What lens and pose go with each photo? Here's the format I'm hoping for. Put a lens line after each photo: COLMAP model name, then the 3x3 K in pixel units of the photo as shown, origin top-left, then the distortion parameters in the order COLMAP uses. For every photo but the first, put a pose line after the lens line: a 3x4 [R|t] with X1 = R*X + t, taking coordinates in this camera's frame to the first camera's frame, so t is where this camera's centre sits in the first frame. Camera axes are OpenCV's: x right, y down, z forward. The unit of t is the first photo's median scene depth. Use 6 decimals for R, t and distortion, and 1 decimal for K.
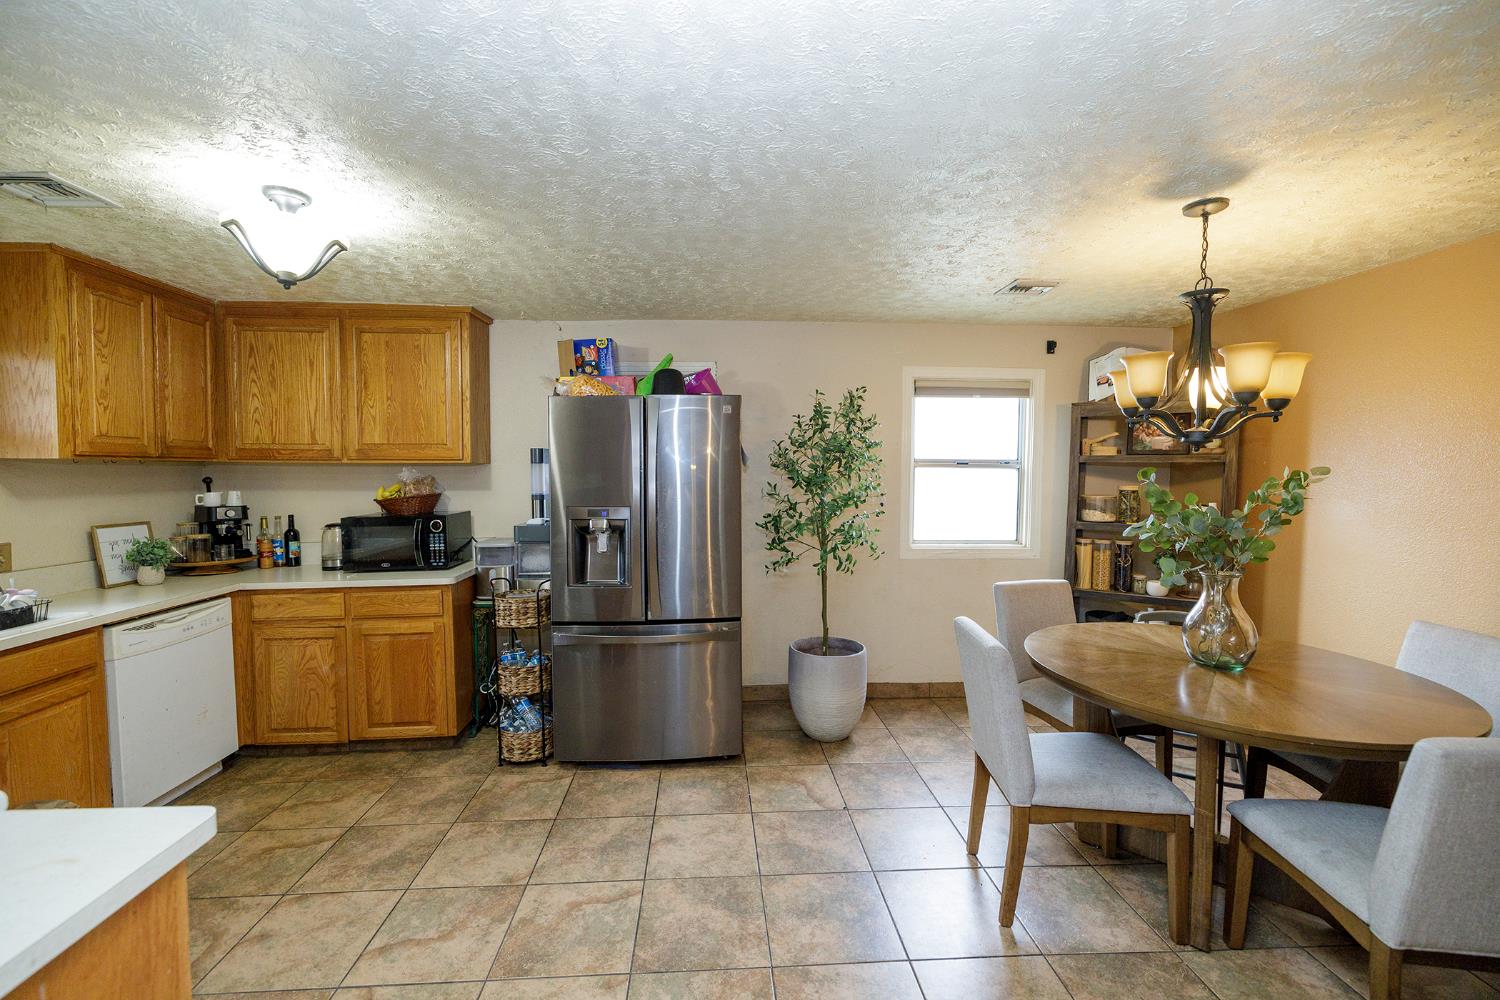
lens RADIAL K [[626.2, 0, 741.4], [0, 626.2, 490.6], [0, 0, 1]] dist [0.001840, -0.000598]
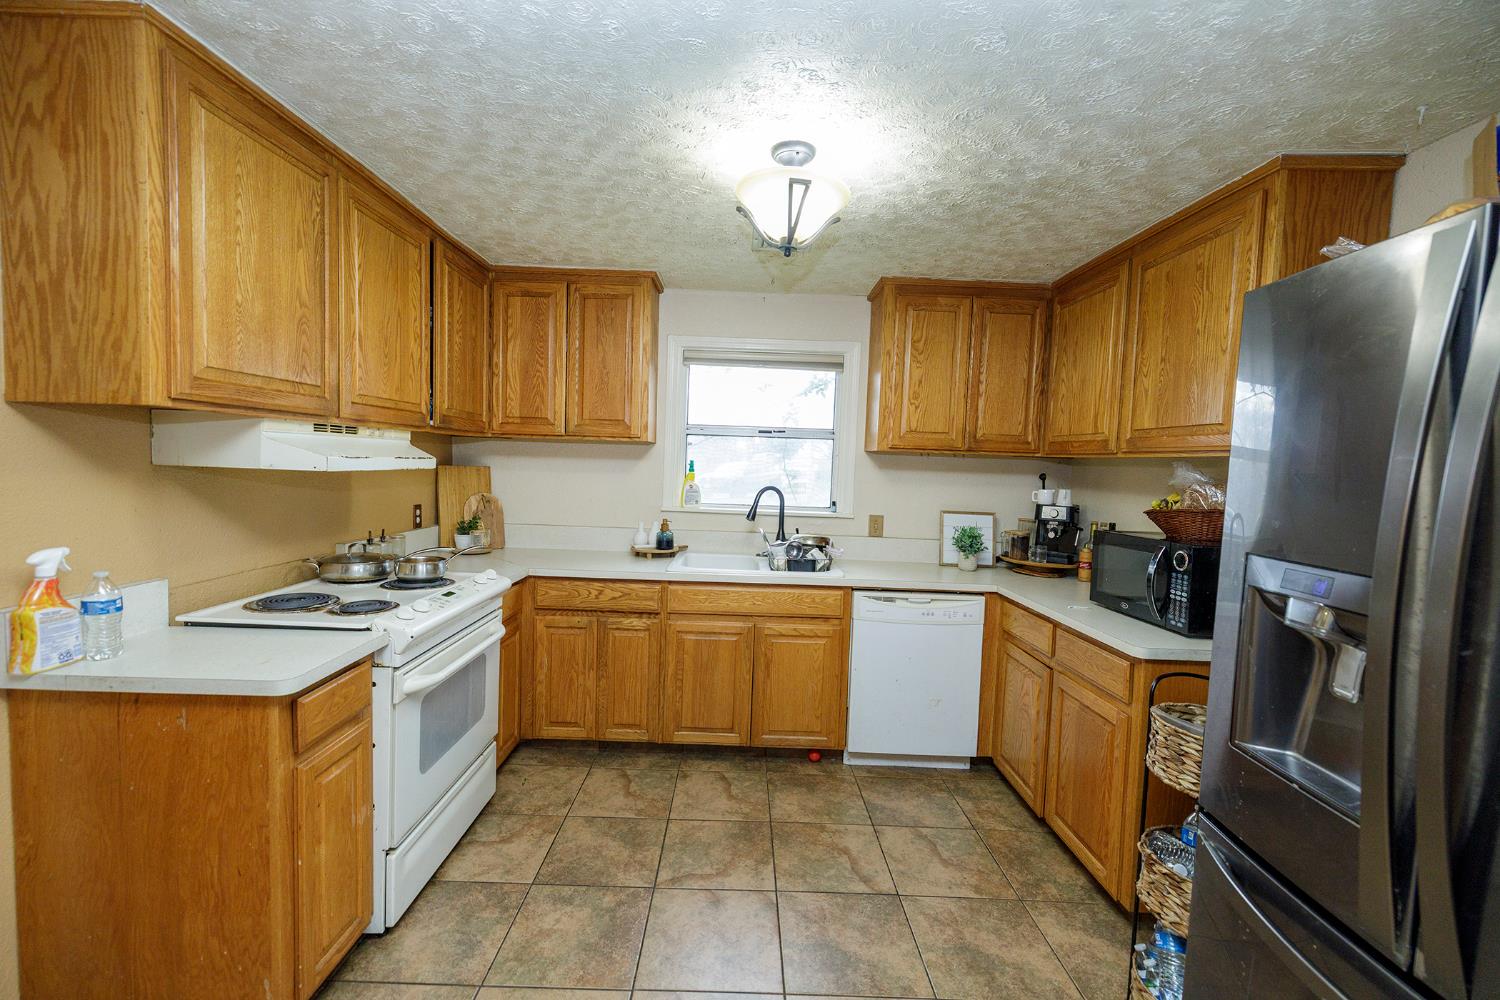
lens RADIAL K [[626.2, 0, 741.0], [0, 626.2, 496.3], [0, 0, 1]] dist [0.001840, -0.000598]
pose [[-0.056934, 0.056559, -0.996775, 0.140199], [-0.070053, 0.995707, 0.060499, -0.013145], [0.995917, 0.073272, -0.052728, 0.642724]]
